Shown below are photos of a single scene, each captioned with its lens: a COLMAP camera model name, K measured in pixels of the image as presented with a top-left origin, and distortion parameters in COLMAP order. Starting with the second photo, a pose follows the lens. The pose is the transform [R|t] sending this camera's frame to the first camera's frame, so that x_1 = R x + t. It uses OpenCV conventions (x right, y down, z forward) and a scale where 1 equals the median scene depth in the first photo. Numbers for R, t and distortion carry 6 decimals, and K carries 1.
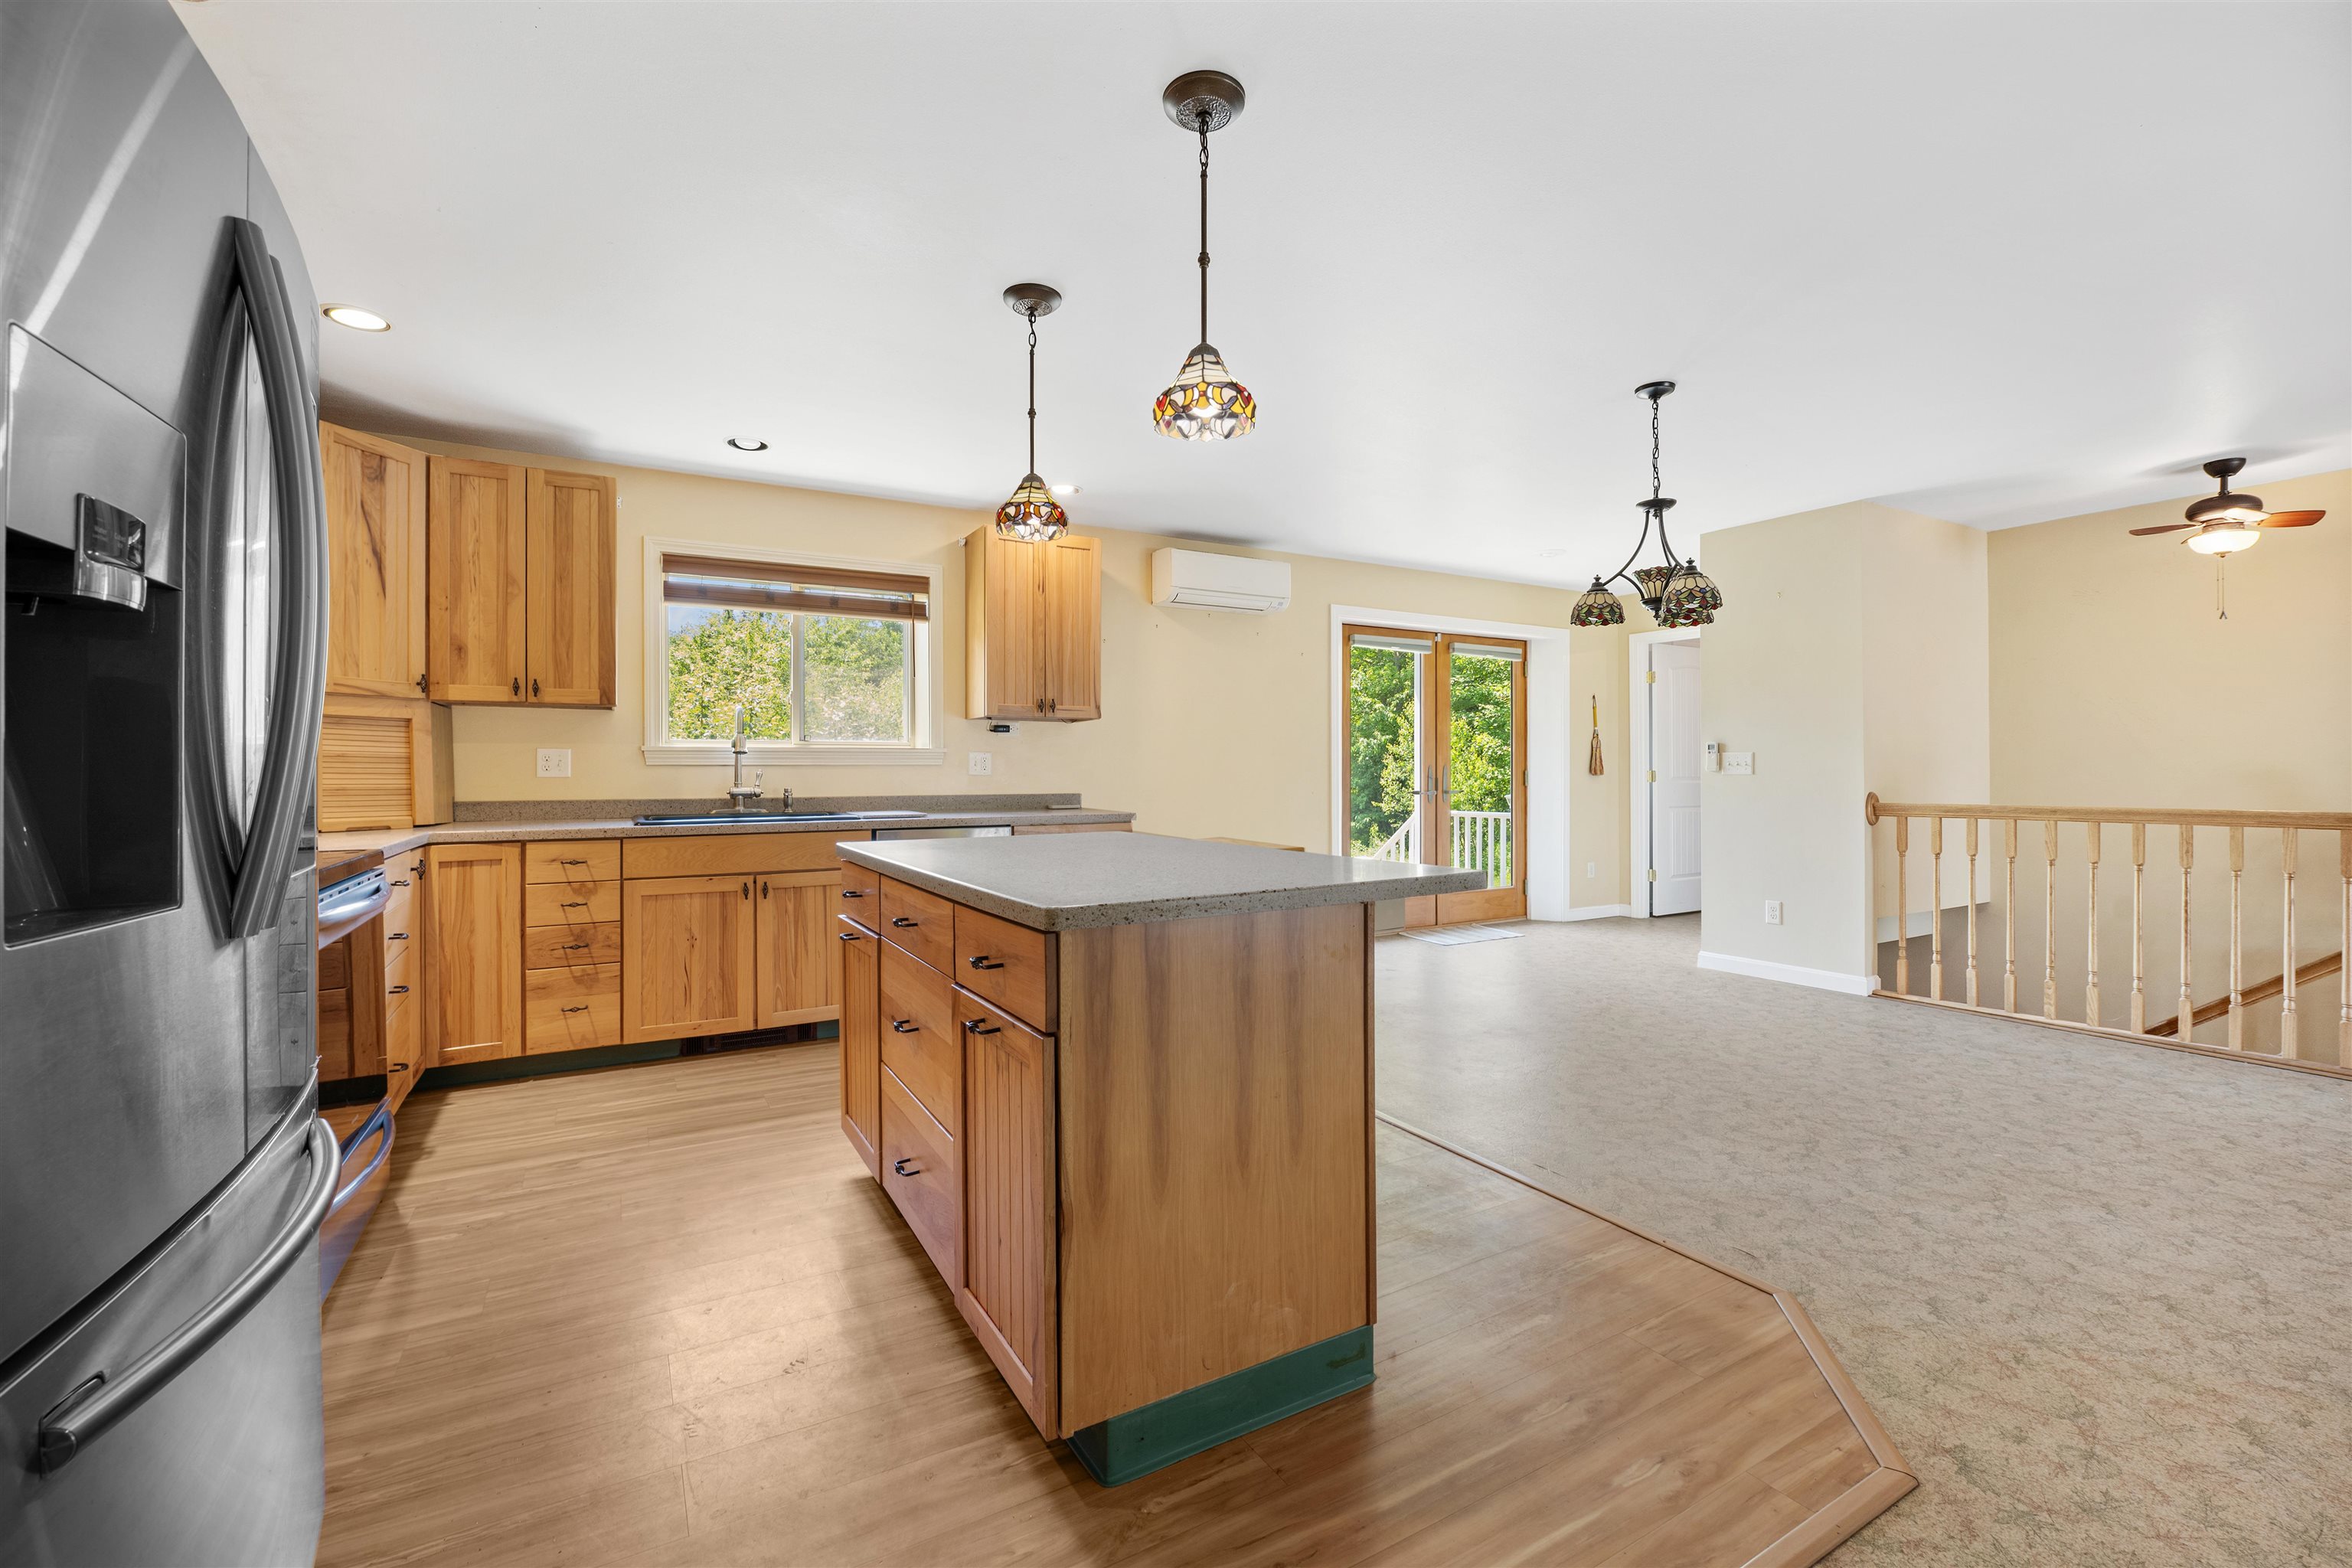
lens RADIAL K [[987.0, 0, 1178.9], [0, 987.0, 764.2], [0, 0, 1]] dist [-0.006258, -0.000062]
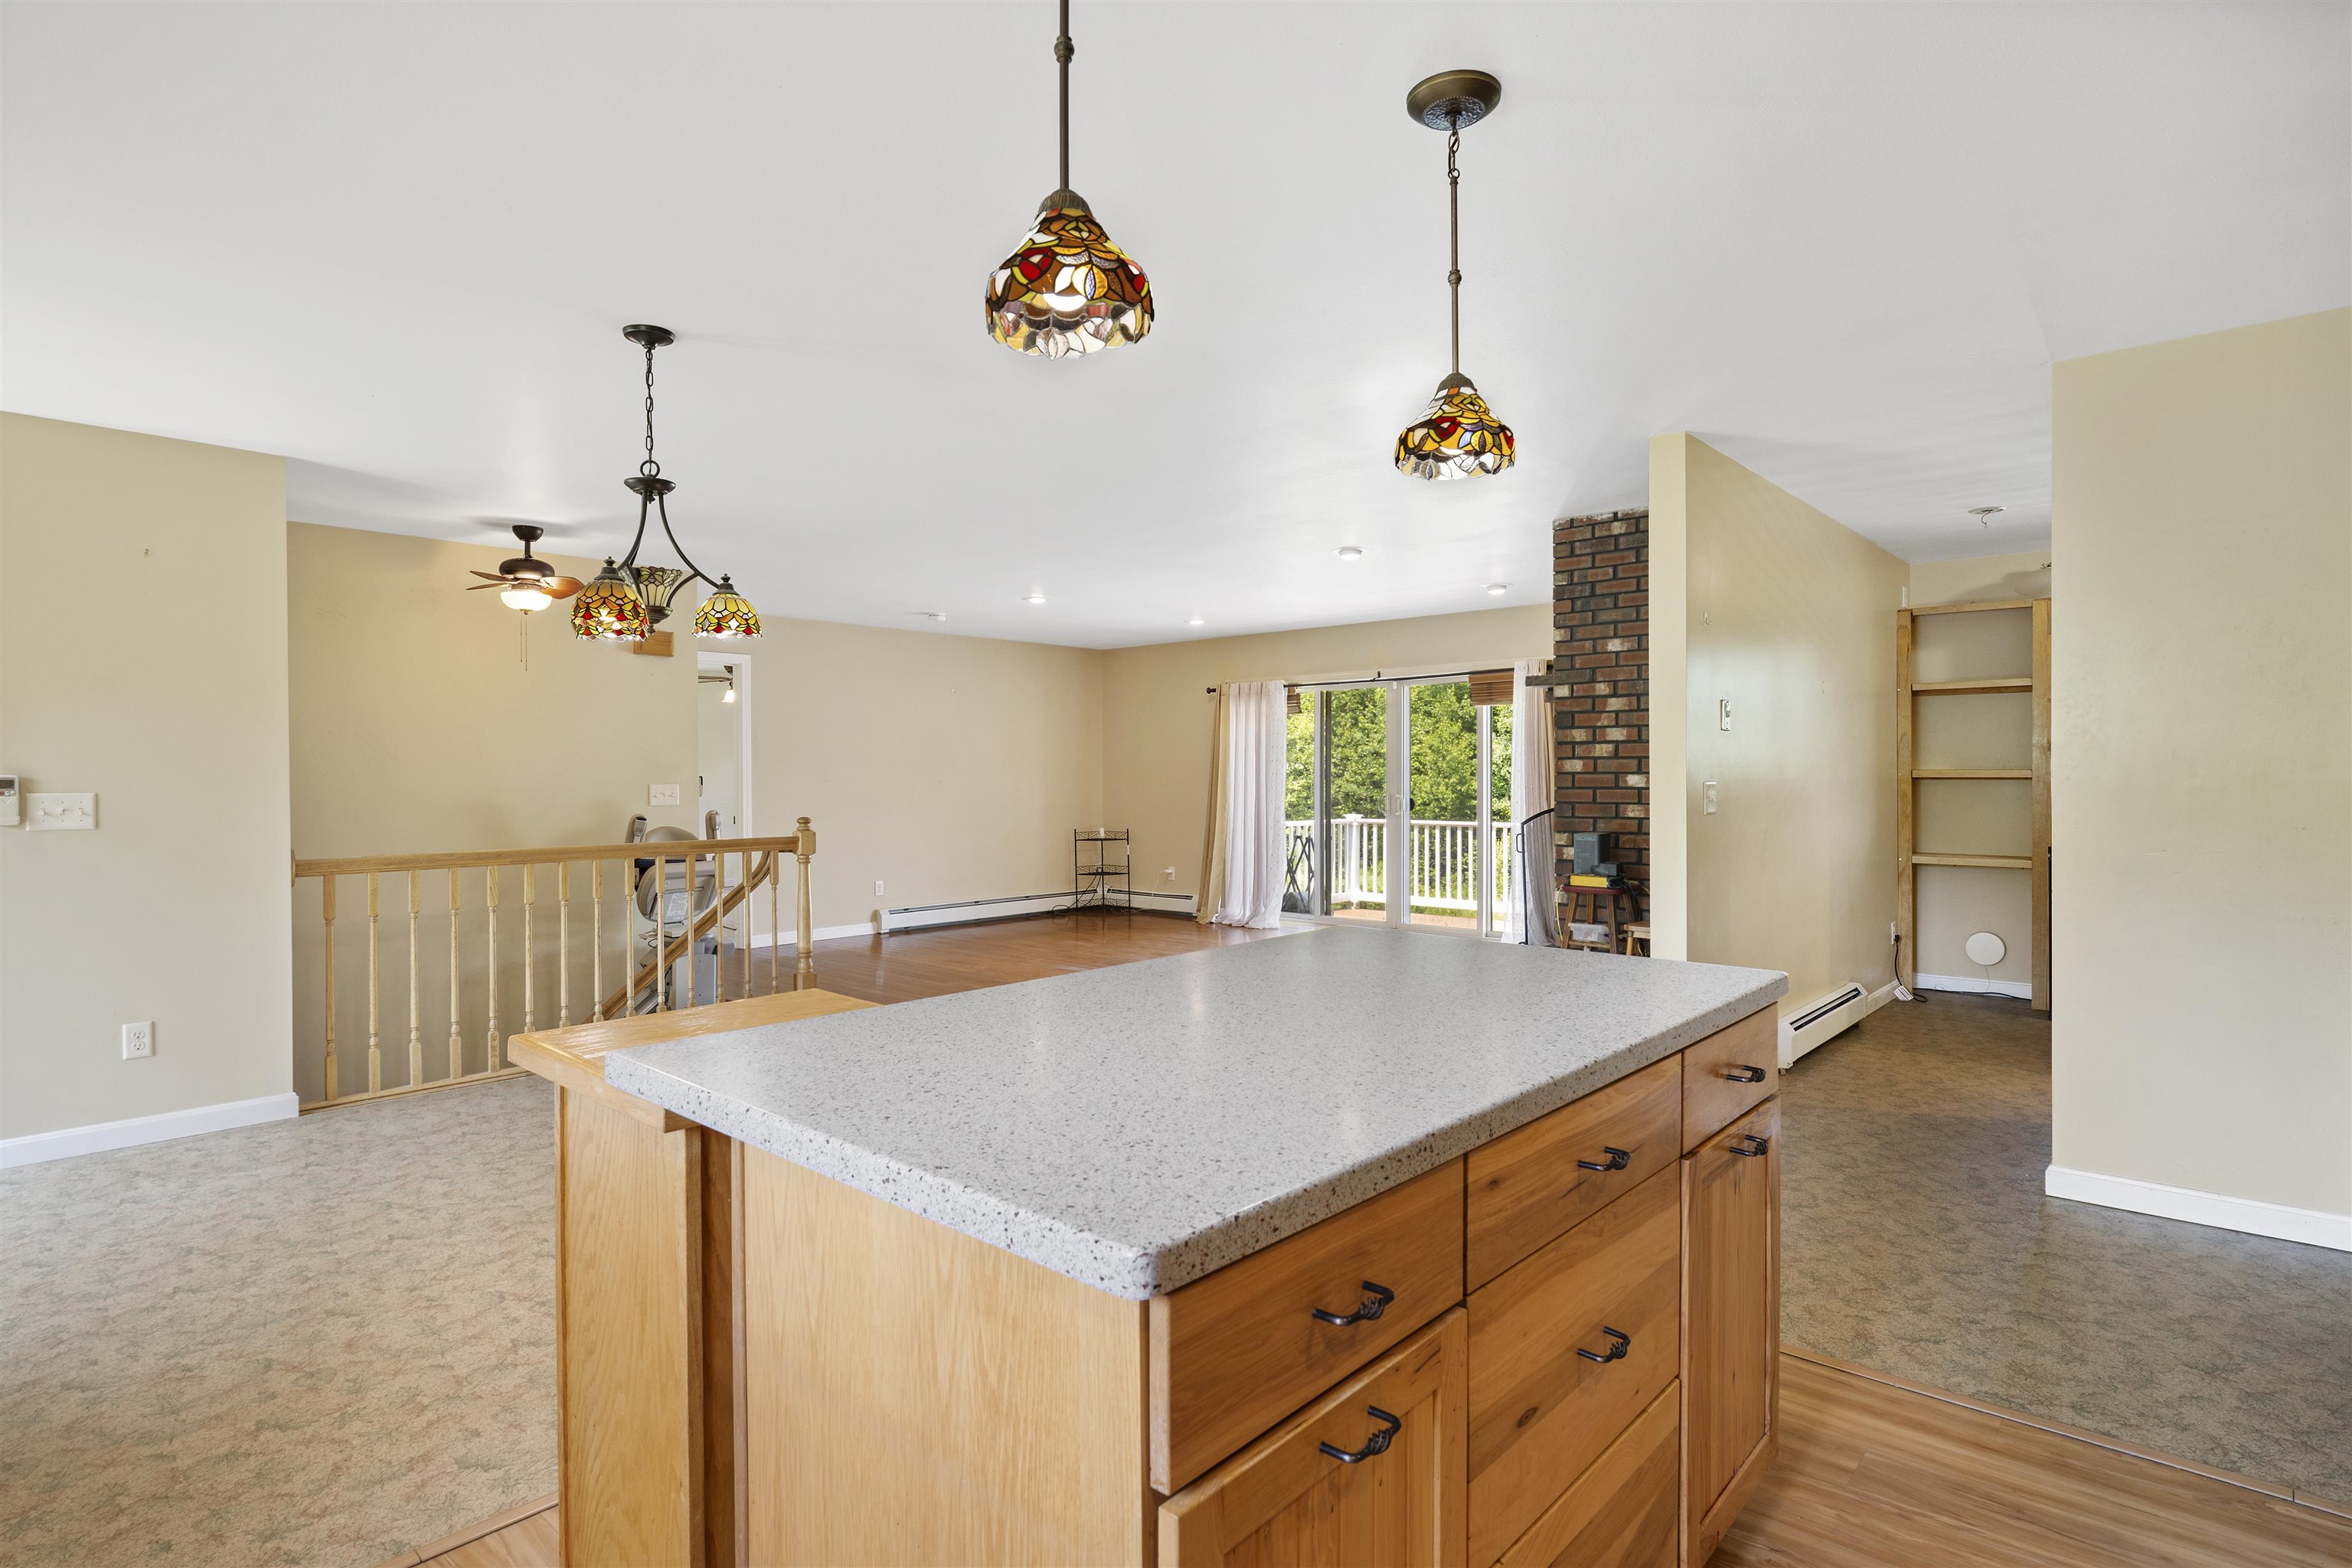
lens RADIAL K [[1202.0, 0, 1178.3], [0, 1202.0, 783.3], [0, 0, 1]] dist [-0.003833, -0.000983]
pose [[-0.309398, -0.000623, 0.950932, -0.489870], [0.000119, 1.000000, 0.000693, -0.027076], [-0.950933, 0.000327, -0.309398, 0.815311]]
